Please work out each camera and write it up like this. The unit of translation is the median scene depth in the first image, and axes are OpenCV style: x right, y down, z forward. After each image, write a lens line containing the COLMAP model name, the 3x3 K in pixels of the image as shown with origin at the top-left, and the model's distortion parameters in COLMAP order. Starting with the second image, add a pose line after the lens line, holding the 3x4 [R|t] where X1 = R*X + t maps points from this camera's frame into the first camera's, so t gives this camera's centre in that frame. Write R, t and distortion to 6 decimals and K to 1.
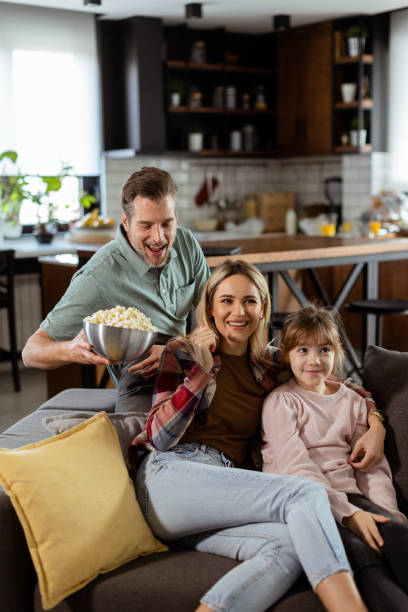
lens RADIAL K [[855.8, 0, 191.4], [0, 855.8, 306.3], [0, 0, 1]] dist [0.048318, 0.000000]
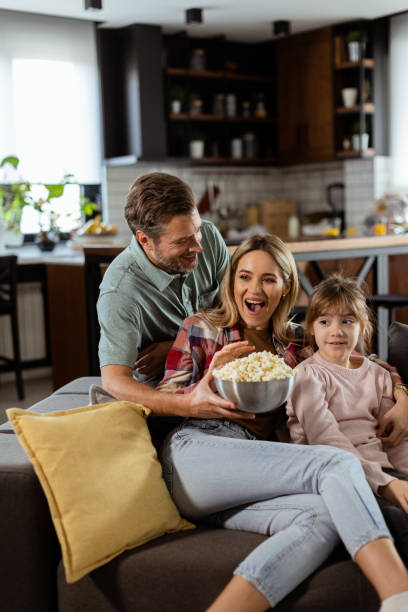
lens RADIAL K [[855.8, 0, 192.7], [0, 855.8, 307.3], [0, 0, 1]] dist [0.048318, 0.000000]
pose [[0.999859, -0.015195, 0.007159, -0.010374], [0.015392, 0.999479, -0.028359, 0.021034], [-0.006725, 0.028465, 0.999572, 0.011447]]
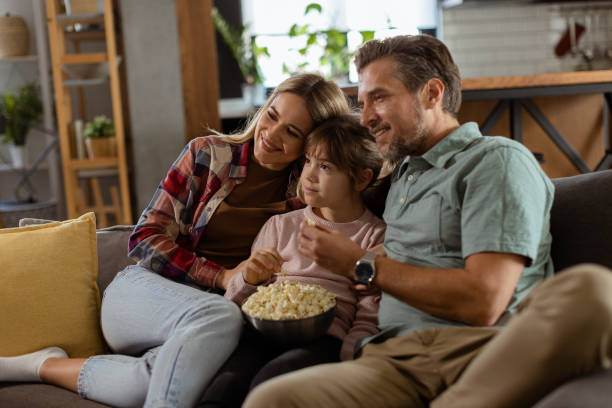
lens RADIAL K [[855.8, 0, 306.5], [0, 855.8, 199.3], [0, 0, 1]] dist [0.048318, 0.000000]
pose [[0.900662, 0.022395, -0.433942, 0.183912], [-0.020279, 0.999749, 0.009506, 0.030774], [0.434046, 0.000238, 0.900891, 0.094523]]
